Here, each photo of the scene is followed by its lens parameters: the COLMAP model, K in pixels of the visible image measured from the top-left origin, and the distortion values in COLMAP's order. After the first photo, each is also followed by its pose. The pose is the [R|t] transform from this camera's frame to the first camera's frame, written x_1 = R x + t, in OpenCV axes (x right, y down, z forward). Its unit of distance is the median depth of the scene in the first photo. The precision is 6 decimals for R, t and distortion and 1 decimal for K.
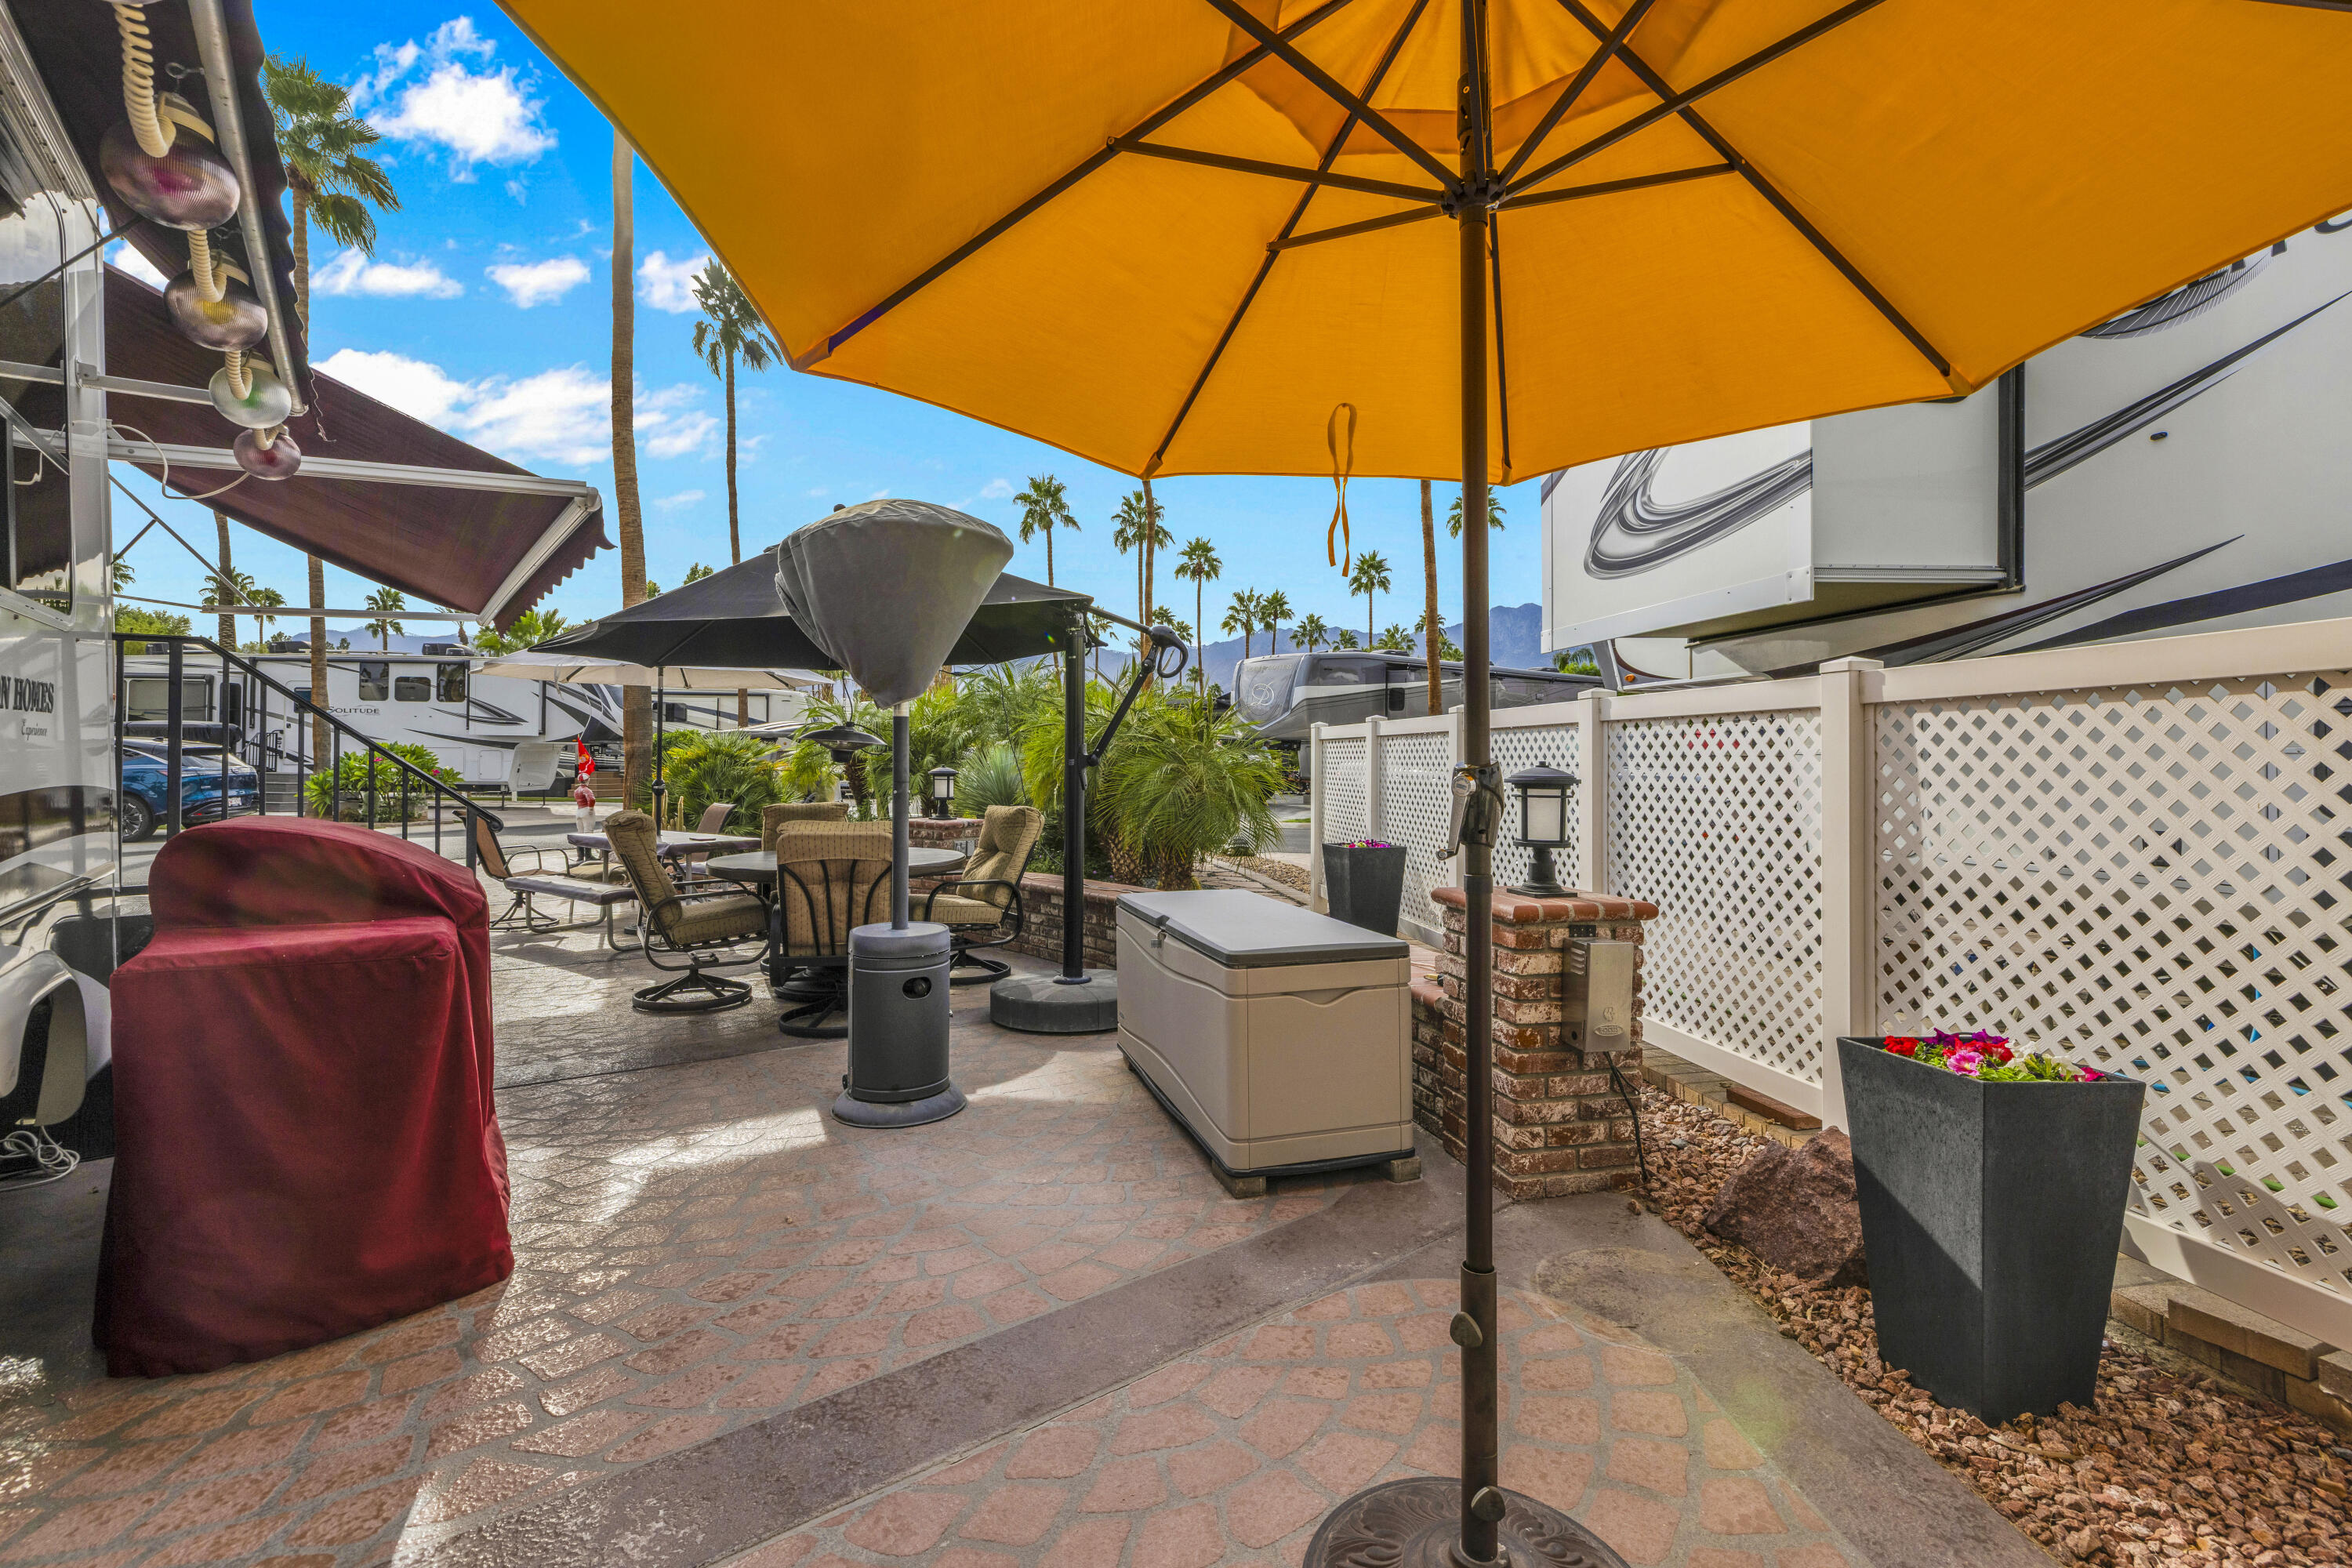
lens RADIAL K [[1016.2, 0, 1156.6], [0, 1016.2, 738.2], [0, 0, 1]] dist [0.003261, 0.000294]
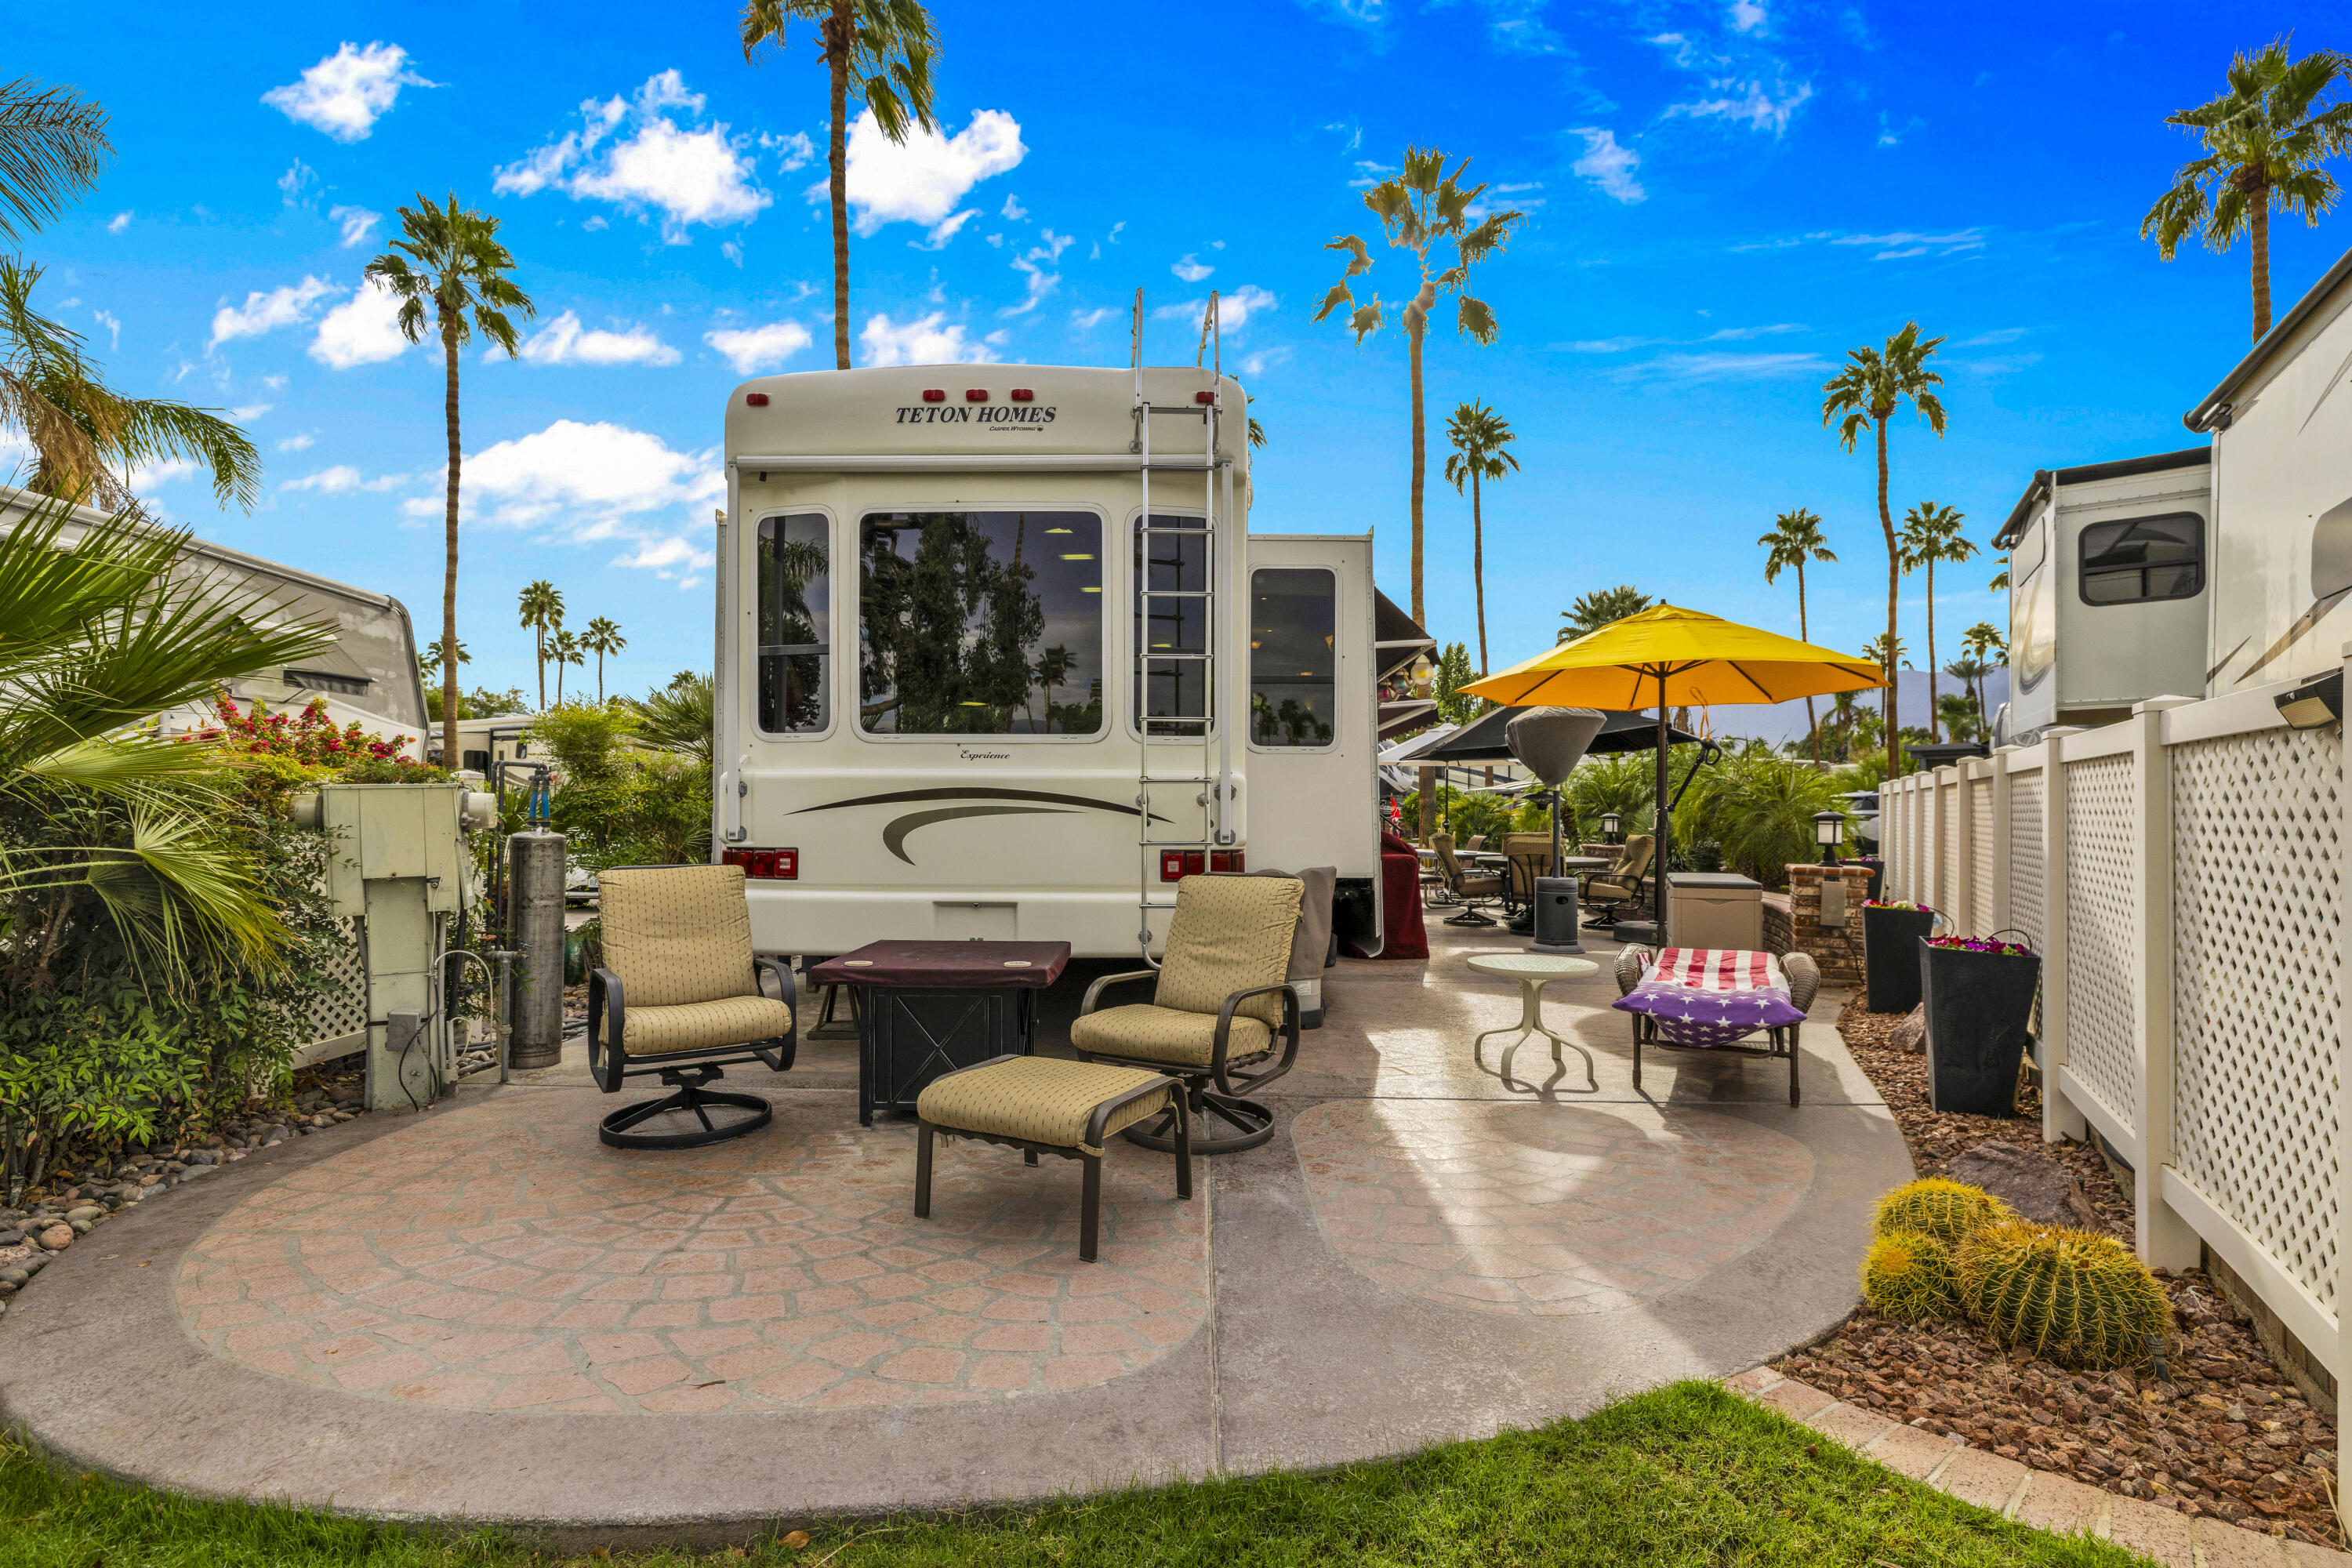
lens RADIAL K [[1016.2, 0, 1191.7], [0, 1016.2, 790.7], [0, 0, 1]] dist [0.003261, 0.000294]
pose [[0.782962, -0.011591, -0.621961, 0.188855], [0.012869, 0.999914, -0.002434, -0.008451], [0.621936, -0.006098, 0.783044, -0.469872]]
